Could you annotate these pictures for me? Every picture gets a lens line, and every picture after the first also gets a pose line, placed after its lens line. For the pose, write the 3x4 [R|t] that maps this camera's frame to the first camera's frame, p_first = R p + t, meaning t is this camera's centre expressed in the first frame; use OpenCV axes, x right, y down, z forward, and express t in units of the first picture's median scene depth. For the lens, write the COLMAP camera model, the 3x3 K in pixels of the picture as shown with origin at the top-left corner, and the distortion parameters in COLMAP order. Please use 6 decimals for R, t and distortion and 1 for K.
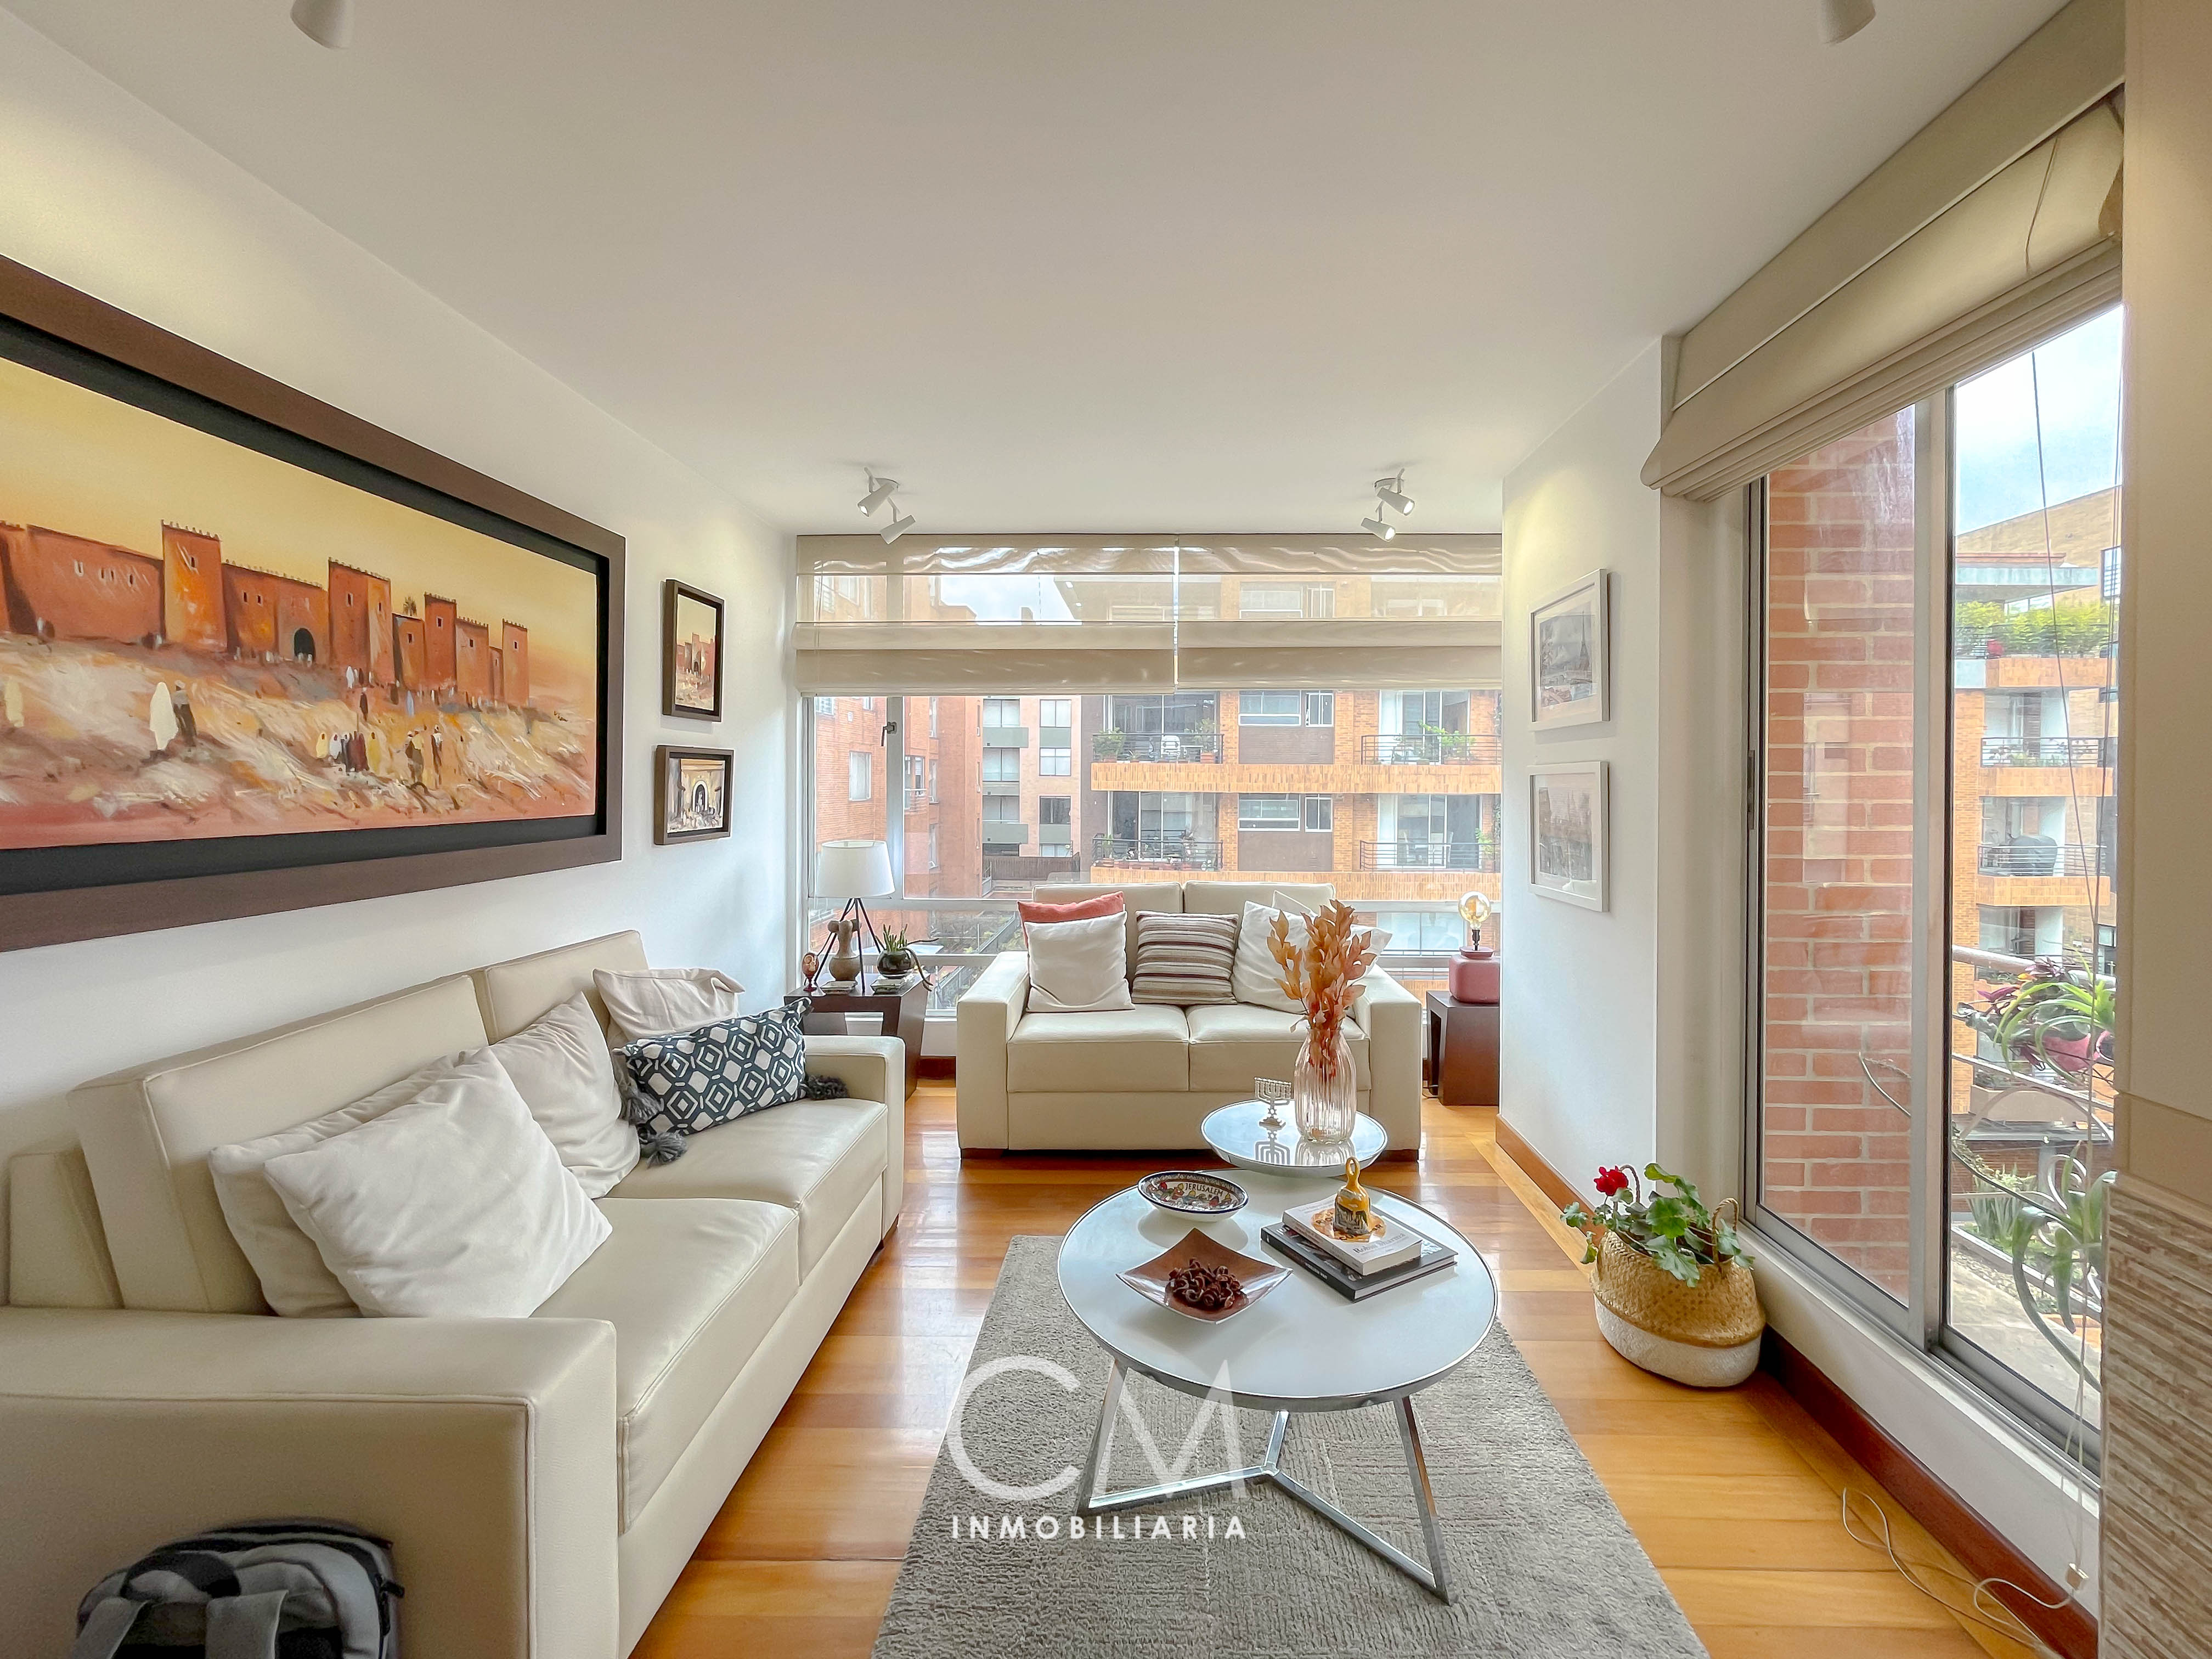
lens RADIAL K [[924.0, 0, 1142.2], [0, 924.0, 783.6], [0, 0, 1]] dist [-0.001429, -0.000001]
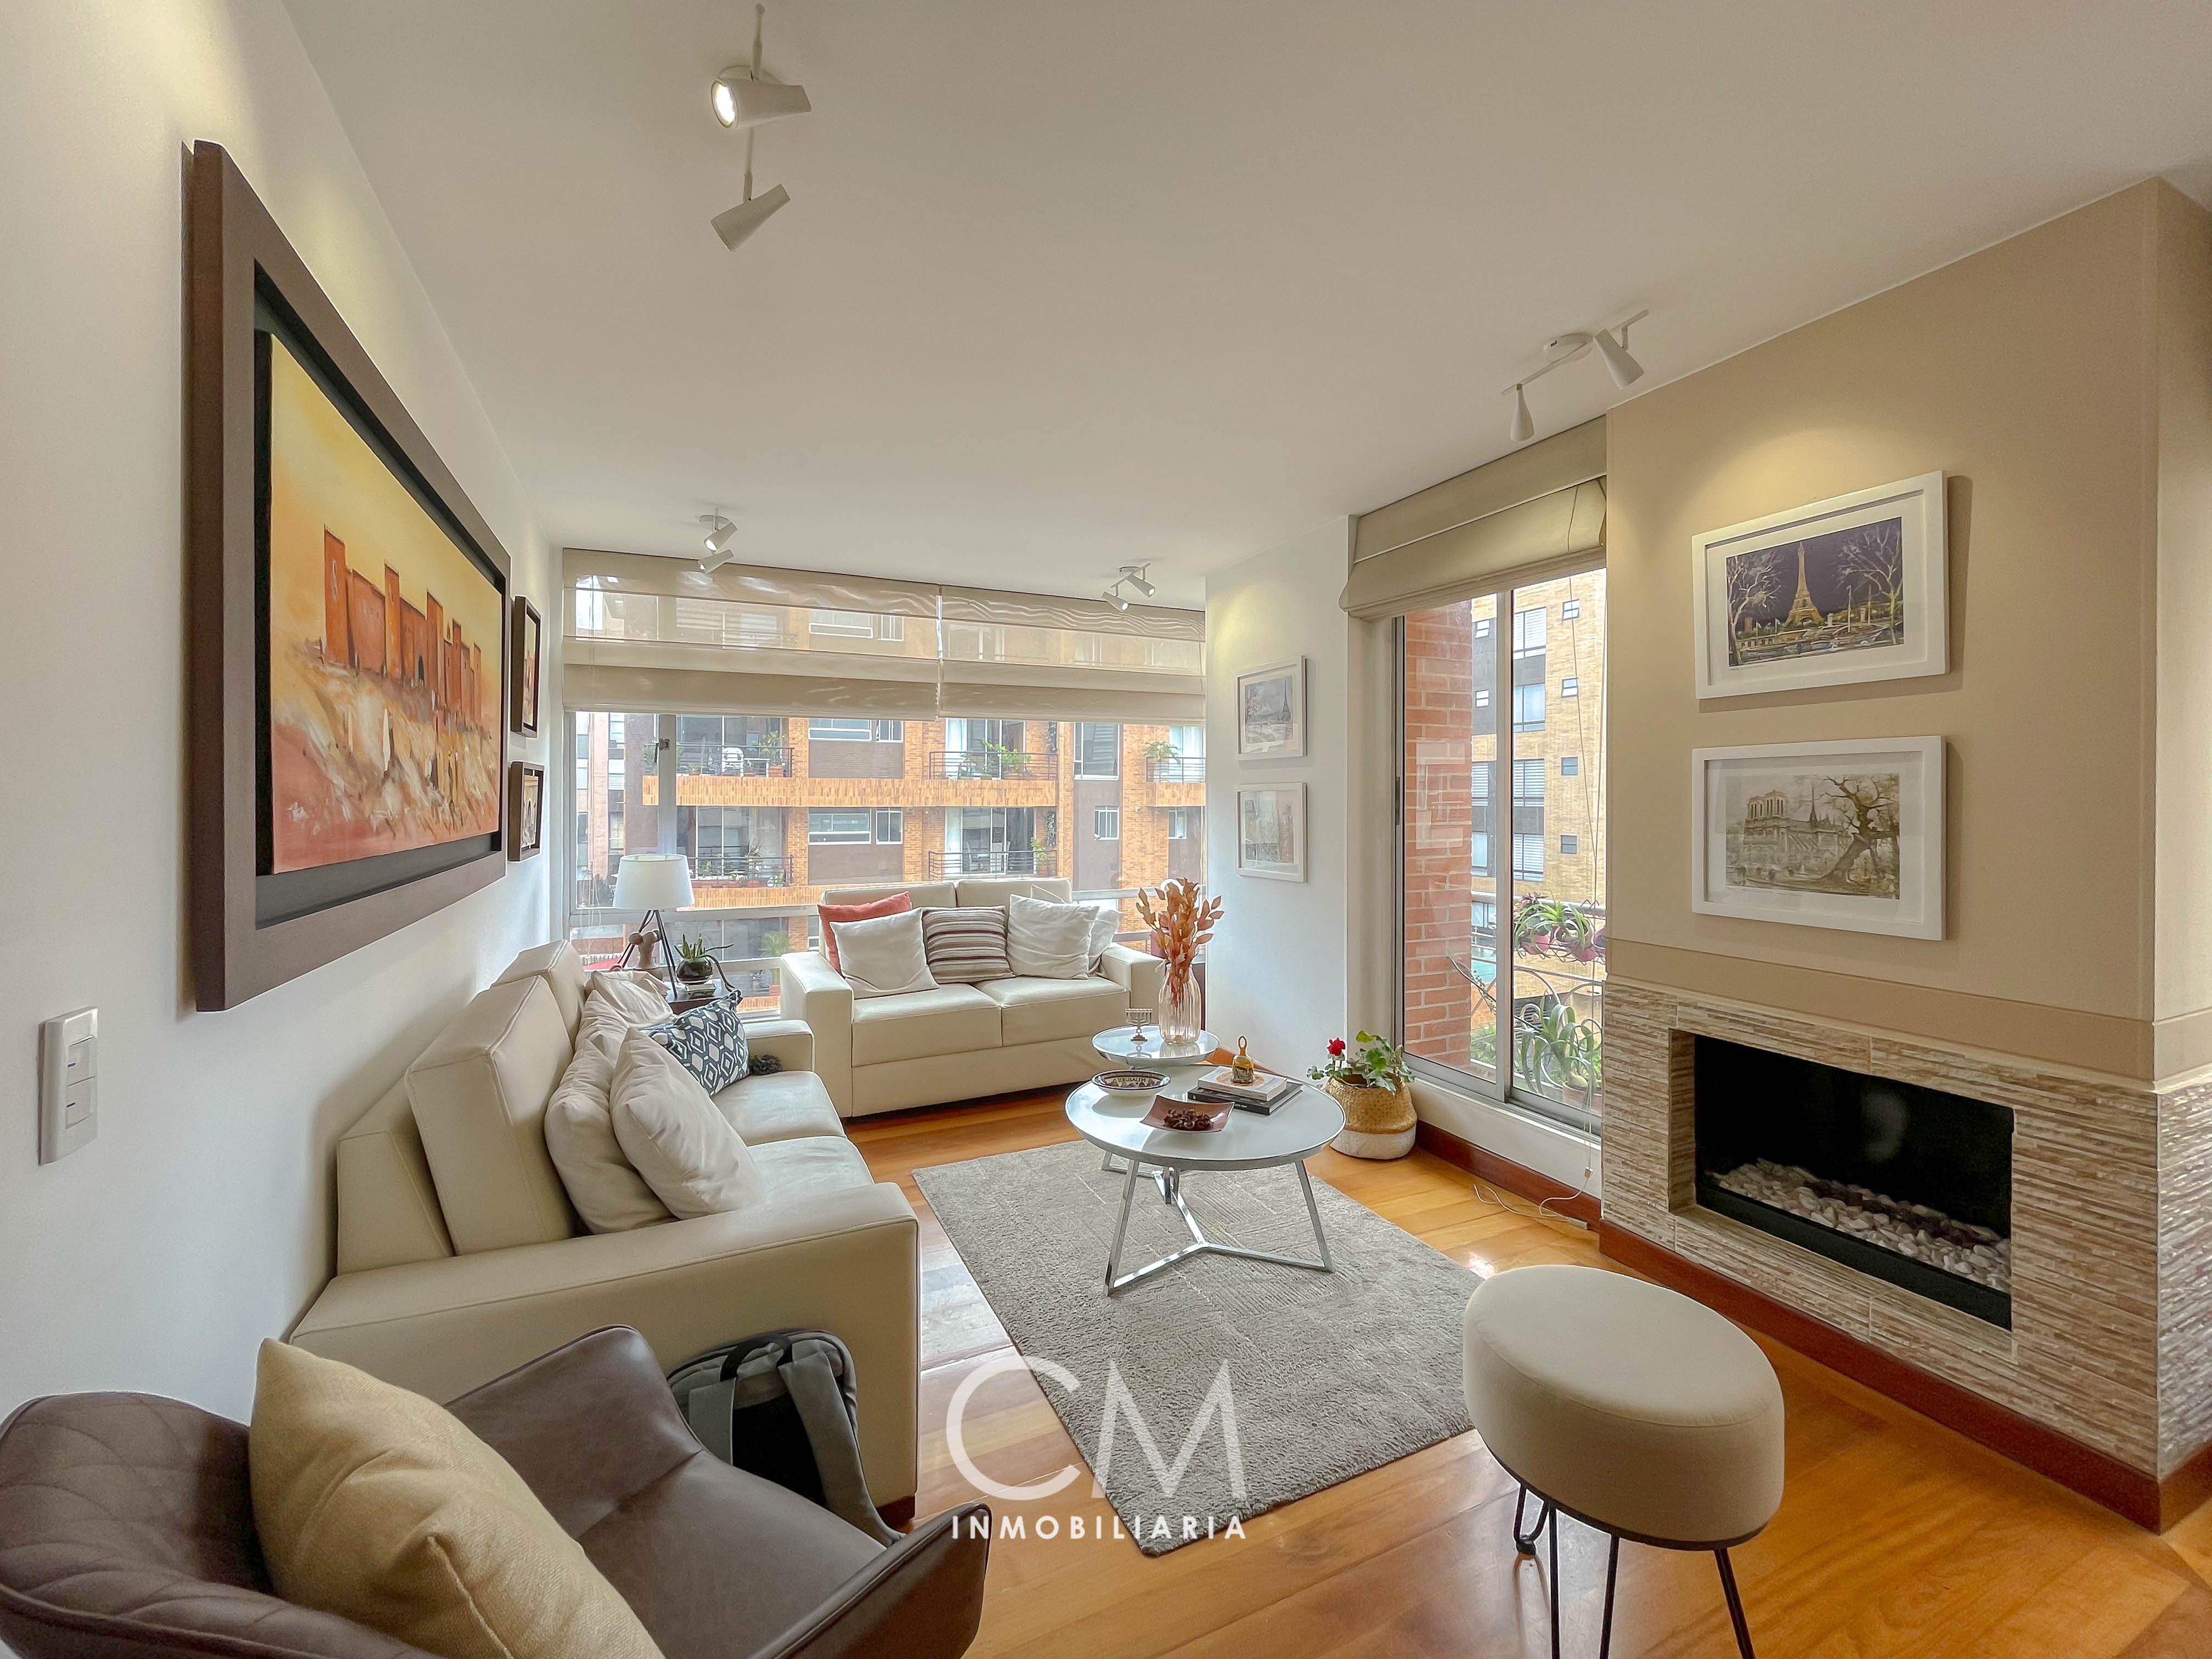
lens RADIAL K [[910.3, 0, 1099.7], [0, 910.3, 793.4], [0, 0, 1]] dist [-0.001332, 0.000261]
pose [[0.899180, -0.001114, 0.437578, -0.366364], [0.002950, 0.999989, -0.003516, -0.001839], [-0.437569, 0.004453, 0.899174, -0.157341]]
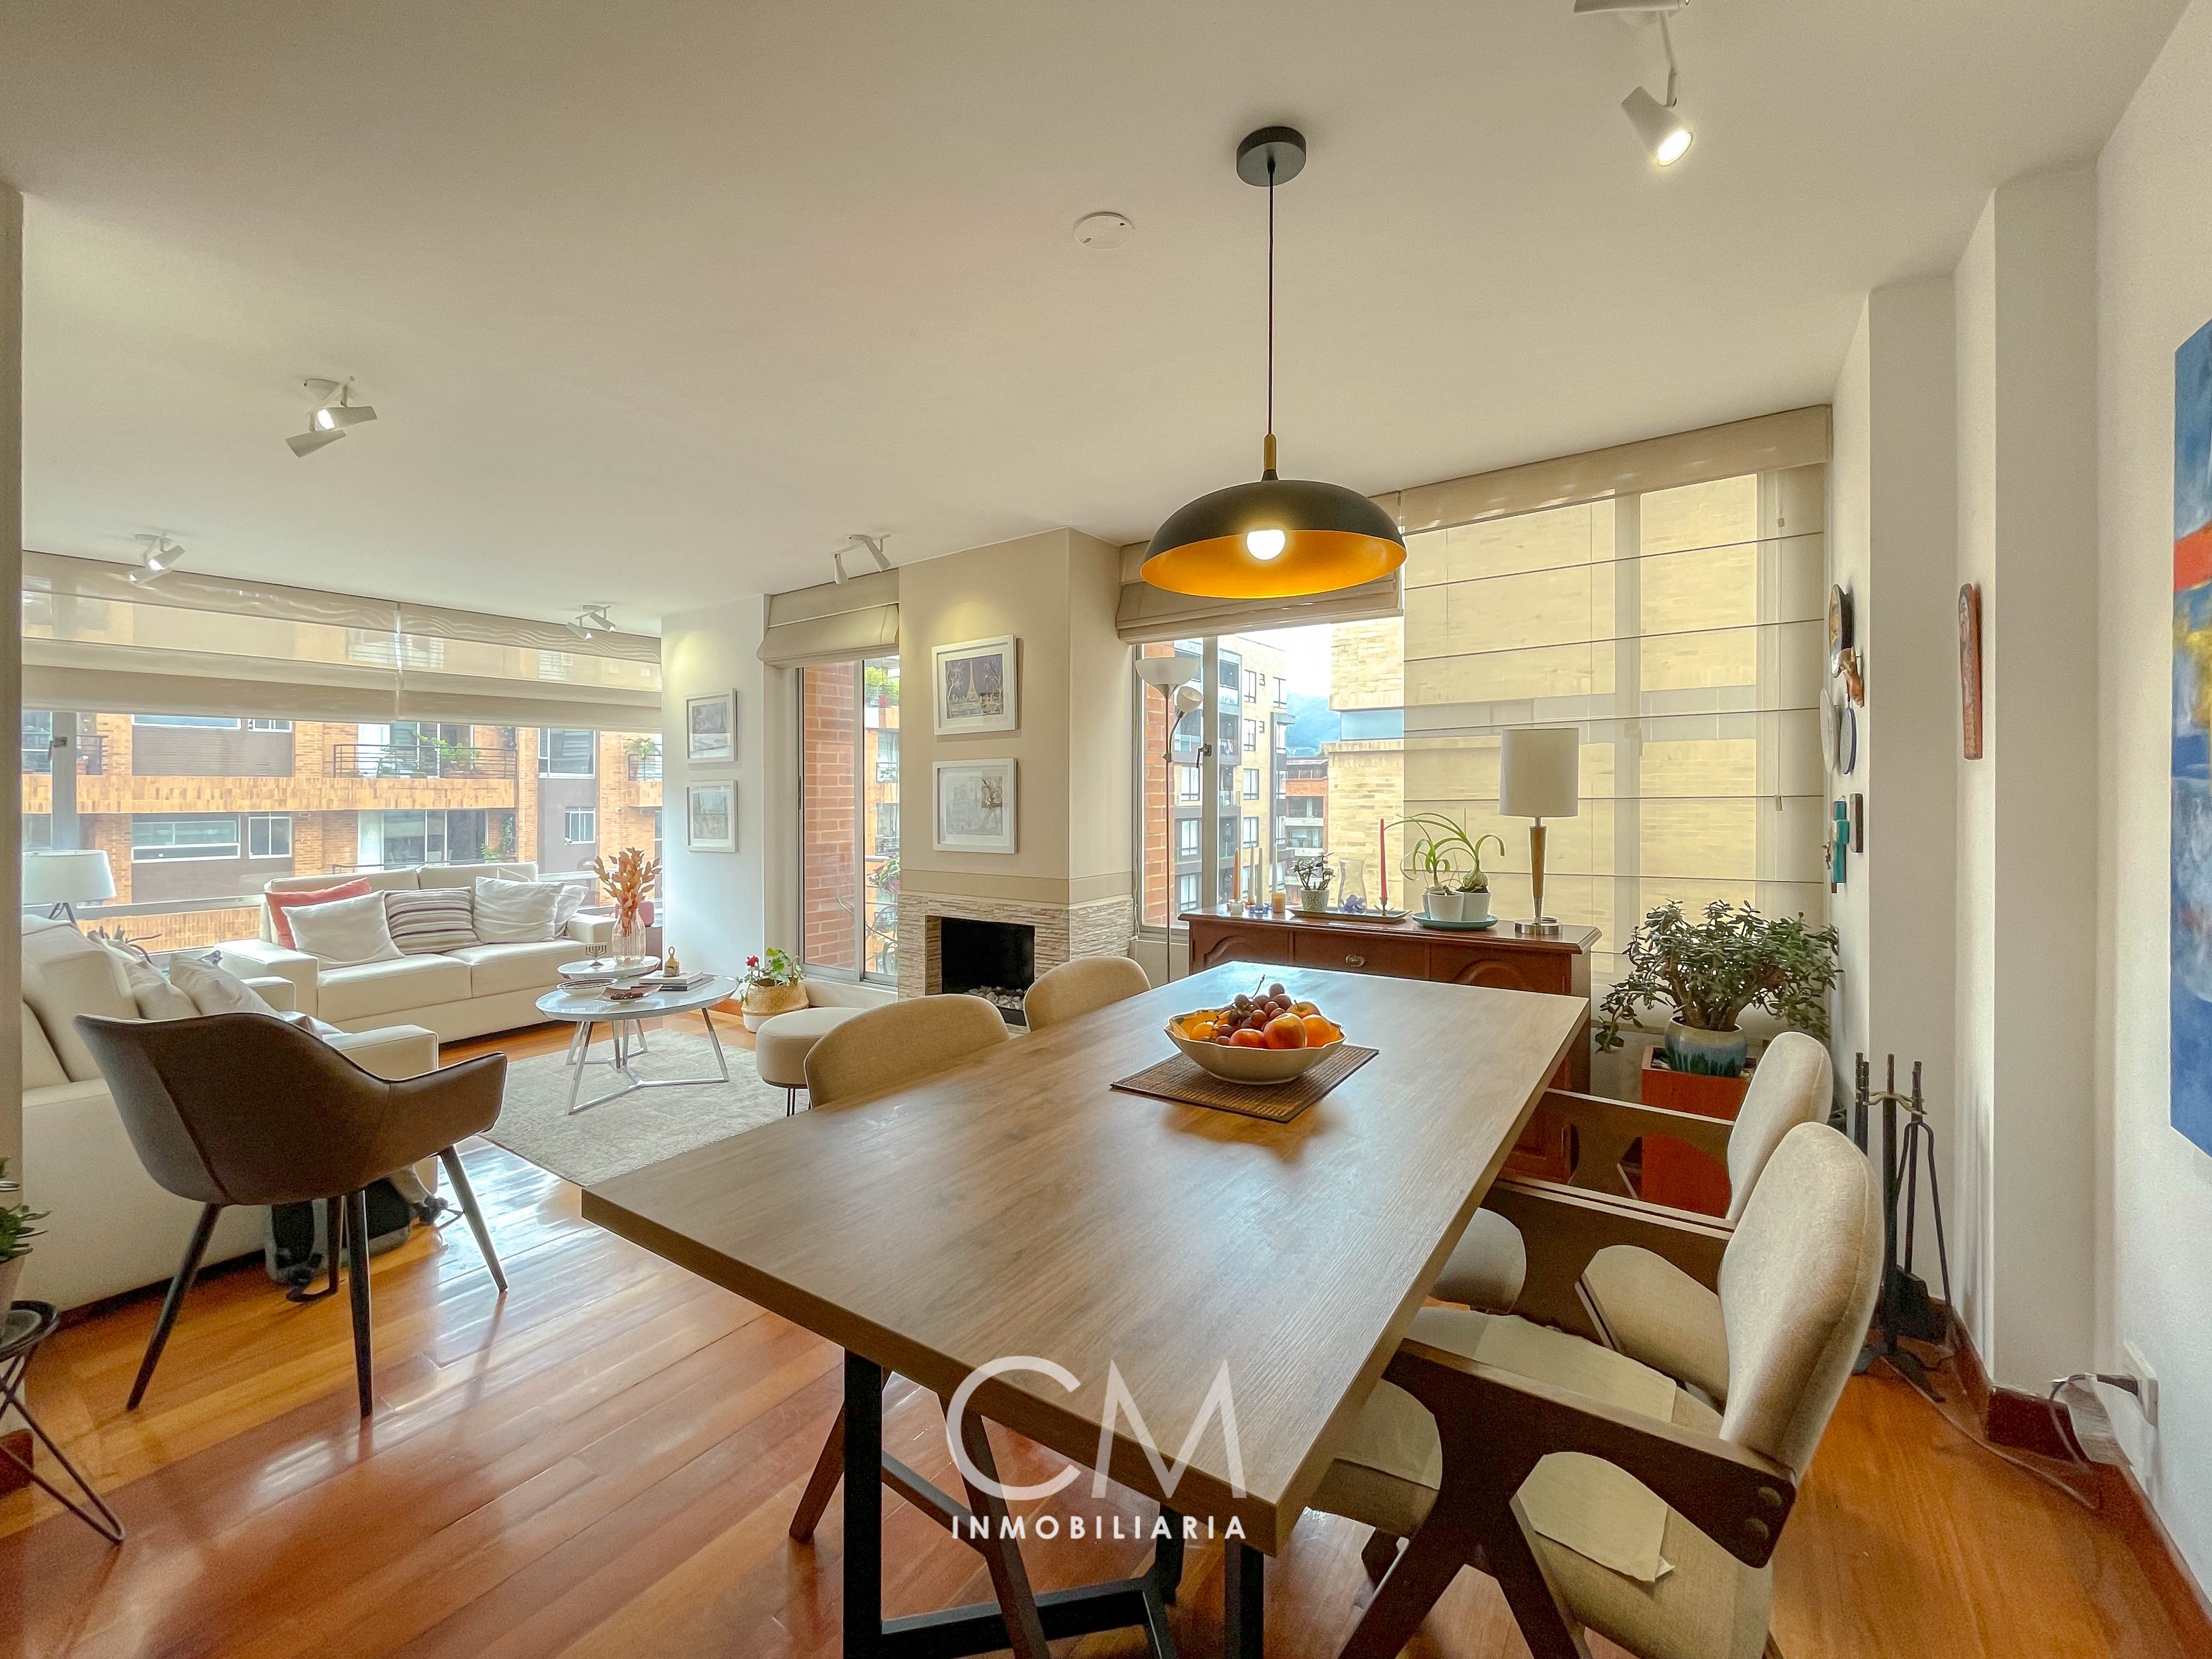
lens RADIAL K [[910.3, 0, 1099.7], [0, 910.3, 793.4], [0, 0, 1]] dist [-0.001332, 0.000261]
pose [[0.559149, -0.005838, 0.829046, -0.605289], [0.009821, 0.999952, 0.000418, 0.010217], [-0.829009, 0.007908, 0.559180, -0.679528]]
